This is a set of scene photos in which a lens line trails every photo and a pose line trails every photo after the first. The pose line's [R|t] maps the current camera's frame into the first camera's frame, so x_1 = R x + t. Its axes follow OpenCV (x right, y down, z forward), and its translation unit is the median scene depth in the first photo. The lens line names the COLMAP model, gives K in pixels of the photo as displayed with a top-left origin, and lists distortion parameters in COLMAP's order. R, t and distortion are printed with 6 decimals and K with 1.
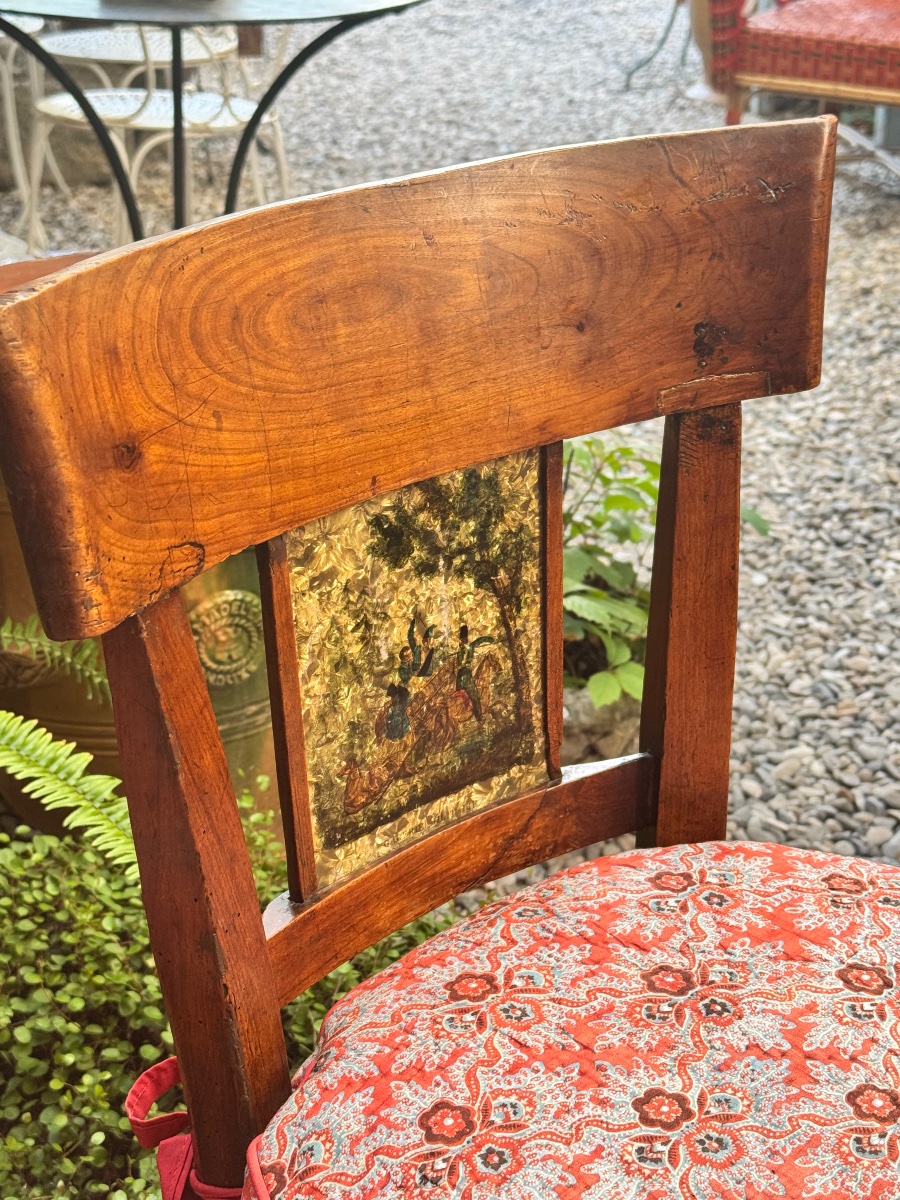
lens RADIAL K [[1943.0, 0, 450.0], [0, 1943.0, 600.0], [0, 0, 1]] dist [0.167096, 0.022205]
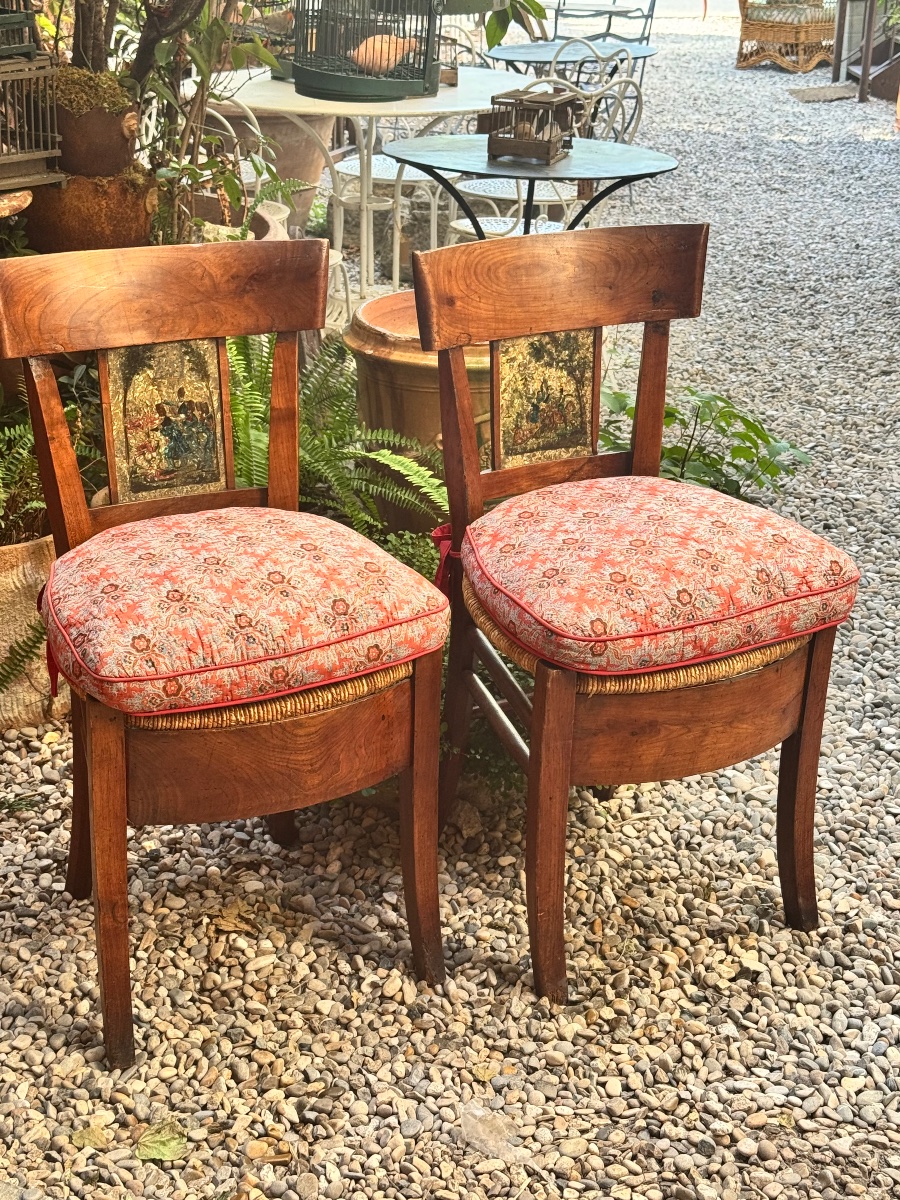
lens RADIAL K [[1943.0, 0, 450.0], [0, 1943.0, 600.0], [0, 0, 1]] dist [0.167096, 0.022205]
pose [[0.977491, 0.091362, -0.190171, 0.428638], [-0.104564, 0.992672, -0.060565, 0.524114], [0.183244, 0.079087, 0.979881, -1.862294]]
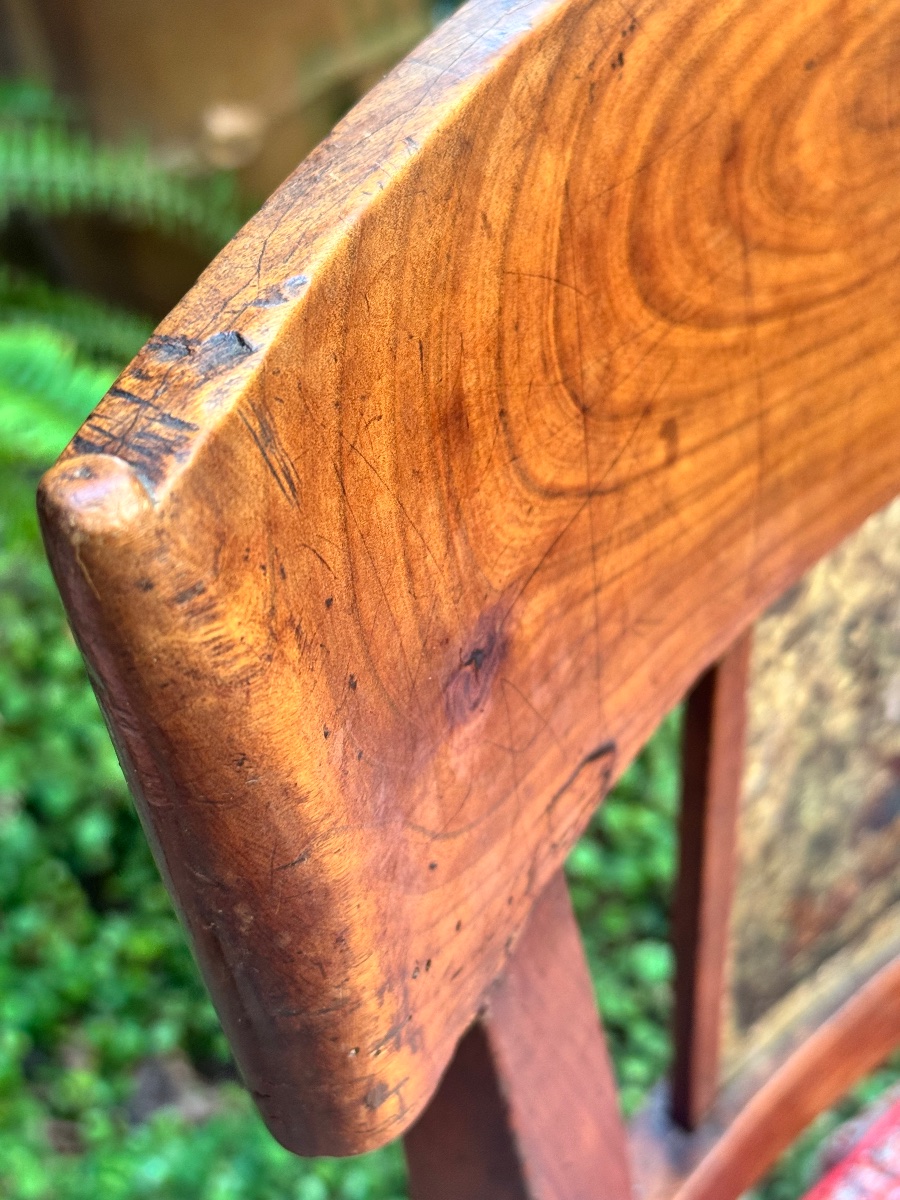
lens RADIAL K [[1943.0, 0, 450.0], [0, 1943.0, 600.0], [0, 0, 1]] dist [0.167096, 0.022205]
pose [[0.997774, 0.055925, -0.036338, -0.126949], [-0.036412, 0.913270, 0.405725, -0.190429], [0.055876, -0.403498, 0.913273, 0.538753]]
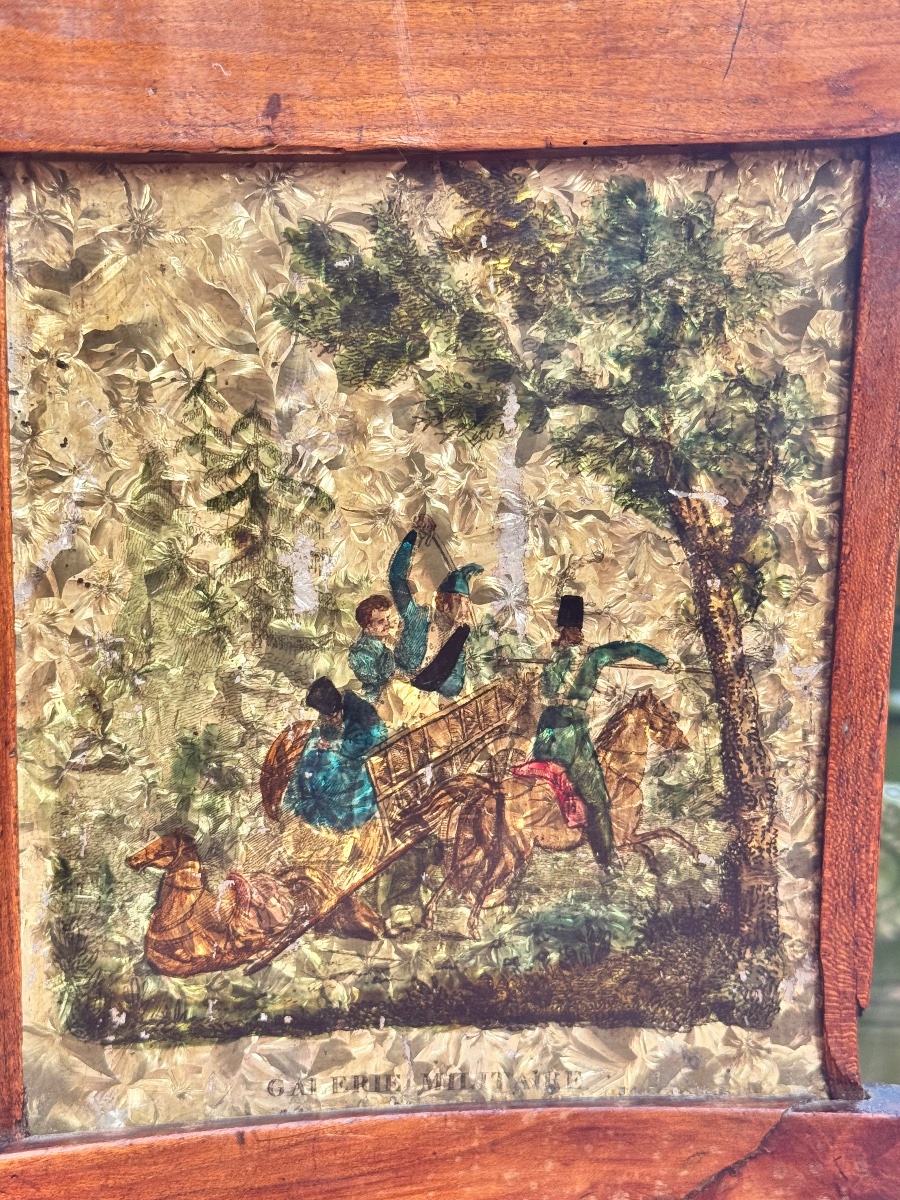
lens RADIAL K [[1943.0, 0, 450.0], [0, 1943.0, 600.0], [0, 0, 1]] dist [0.167096, 0.022205]
pose [[0.802466, 0.150501, -0.577406, 0.216630], [-0.250729, 0.963144, -0.097413, 0.059210], [0.541464, 0.222943, 0.810625, 0.676259]]
